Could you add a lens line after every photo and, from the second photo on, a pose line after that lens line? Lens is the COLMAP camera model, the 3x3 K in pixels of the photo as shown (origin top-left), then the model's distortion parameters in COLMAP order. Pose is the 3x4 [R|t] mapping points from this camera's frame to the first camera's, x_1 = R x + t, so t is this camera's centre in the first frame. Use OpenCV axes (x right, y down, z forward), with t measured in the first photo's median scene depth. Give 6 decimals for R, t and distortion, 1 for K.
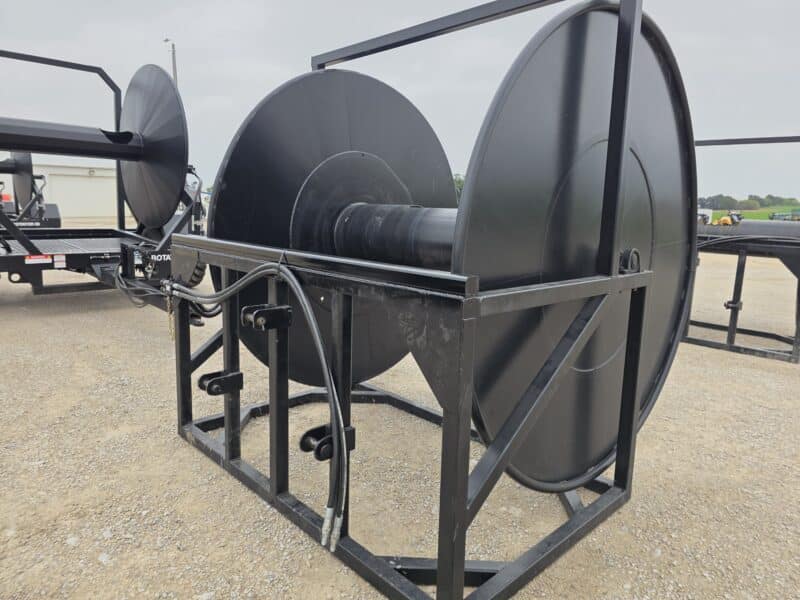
lens RADIAL K [[540.4, 0, 404.3], [0, 540.4, 291.4], [0, 0, 1]] dist [0.052122, -0.051444]
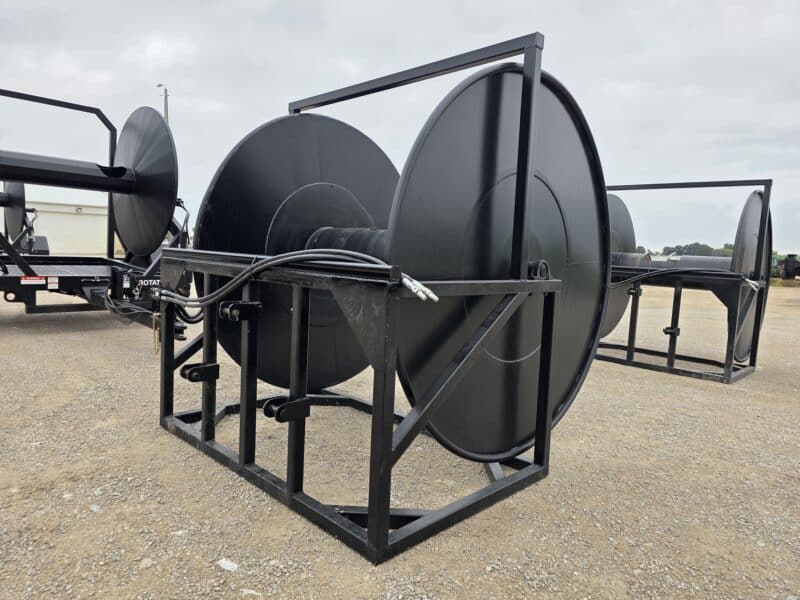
lens RADIAL K [[540.4, 0, 399.1], [0, 540.4, 295.7], [0, 0, 1]] dist [0.052122, -0.051444]
pose [[0.999701, 0.014750, 0.019514, 0.053371], [-0.013329, 0.997385, -0.071037, 0.067708], [-0.020511, 0.070756, 0.997283, -0.152525]]
